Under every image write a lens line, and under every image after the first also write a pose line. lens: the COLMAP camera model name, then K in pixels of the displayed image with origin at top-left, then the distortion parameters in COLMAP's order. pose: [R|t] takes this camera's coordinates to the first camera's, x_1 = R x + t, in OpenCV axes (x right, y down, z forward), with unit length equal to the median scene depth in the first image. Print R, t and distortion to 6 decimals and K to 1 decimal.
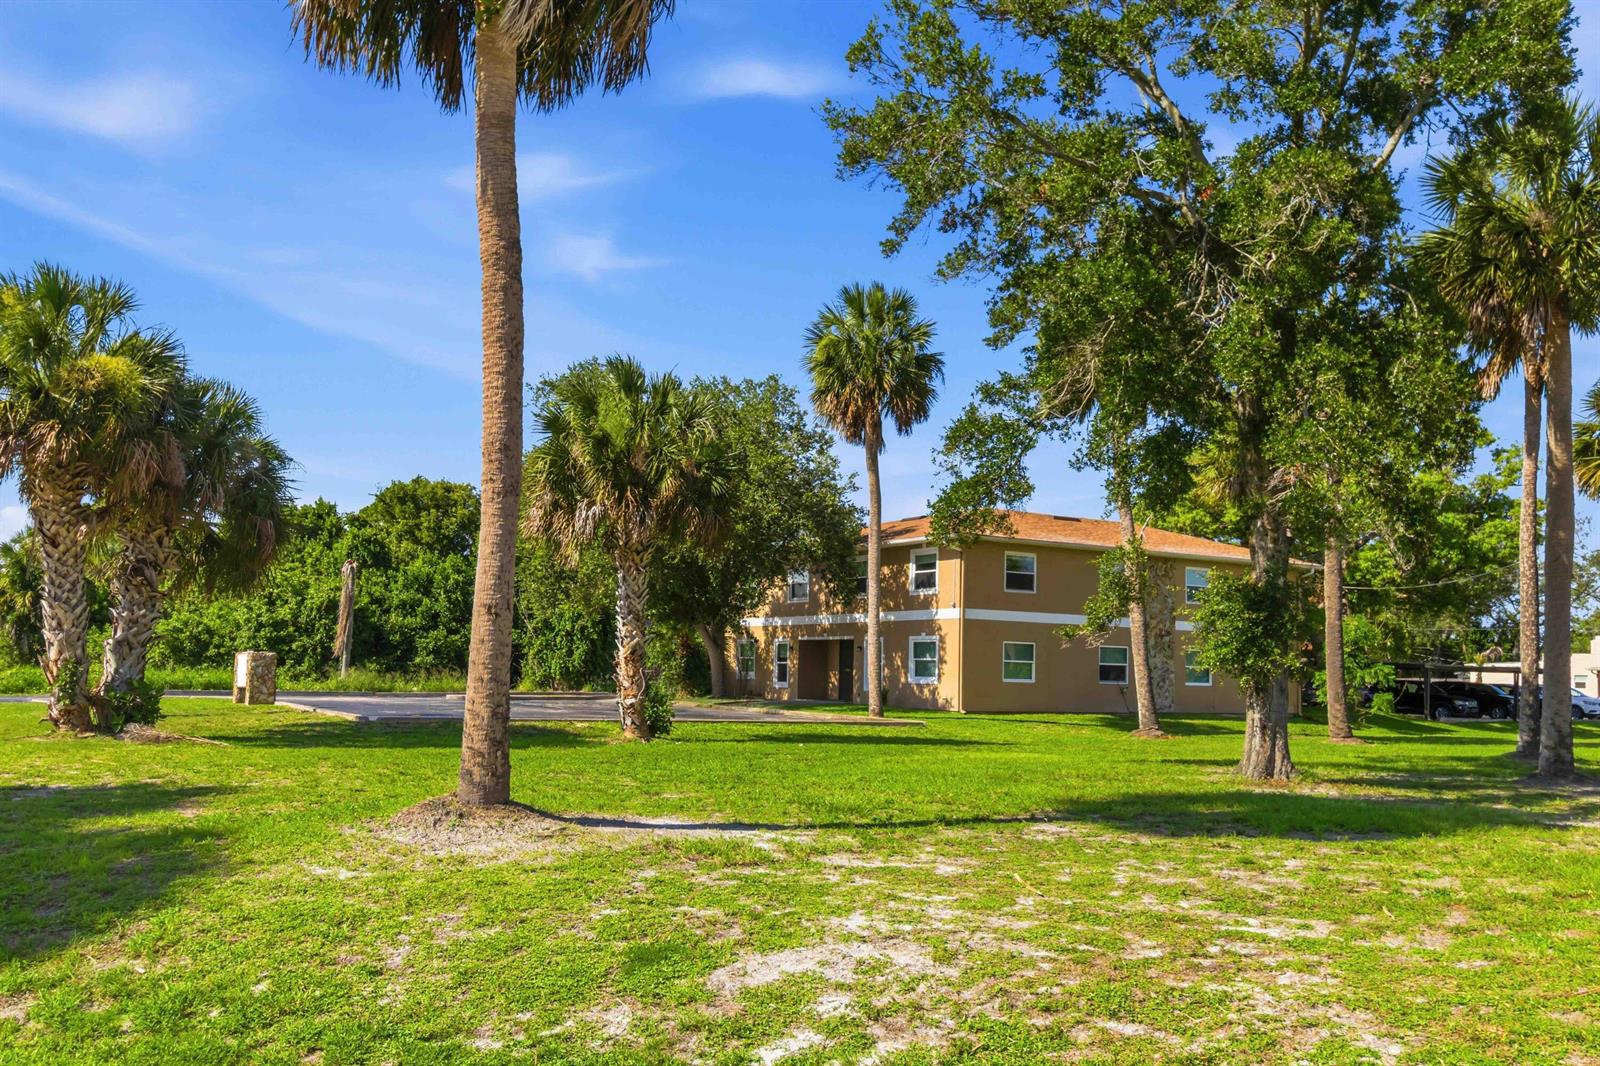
lens RADIAL K [[1318.1, 0, 800.3], [0, 1318.1, 525.3], [0, 0, 1]] dist [0.000552, 0.003317]
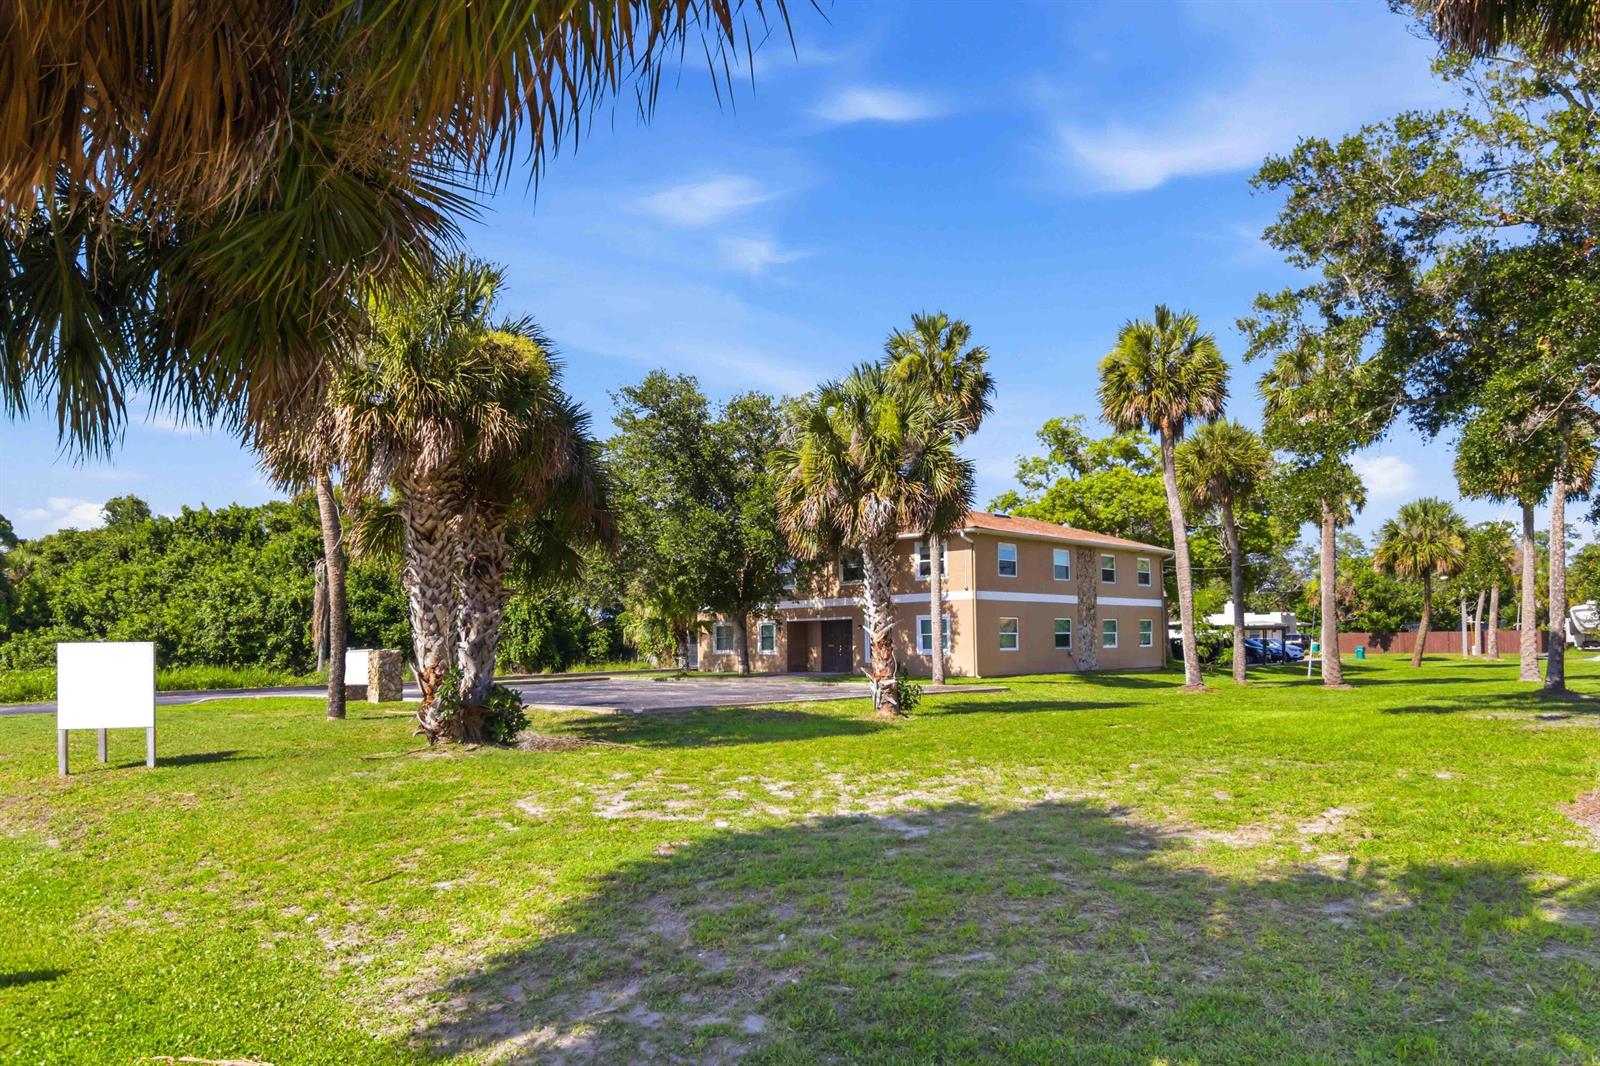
lens RADIAL K [[1050.2, 0, 800.1], [0, 1050.2, 543.0], [0, 0, 1]] dist [0.003434, -0.000614]
pose [[0.964777, -0.011546, 0.262816, -0.261398], [0.007513, 0.999838, 0.016346, 0.003050], [-0.262962, -0.013796, 0.964707, 0.118157]]
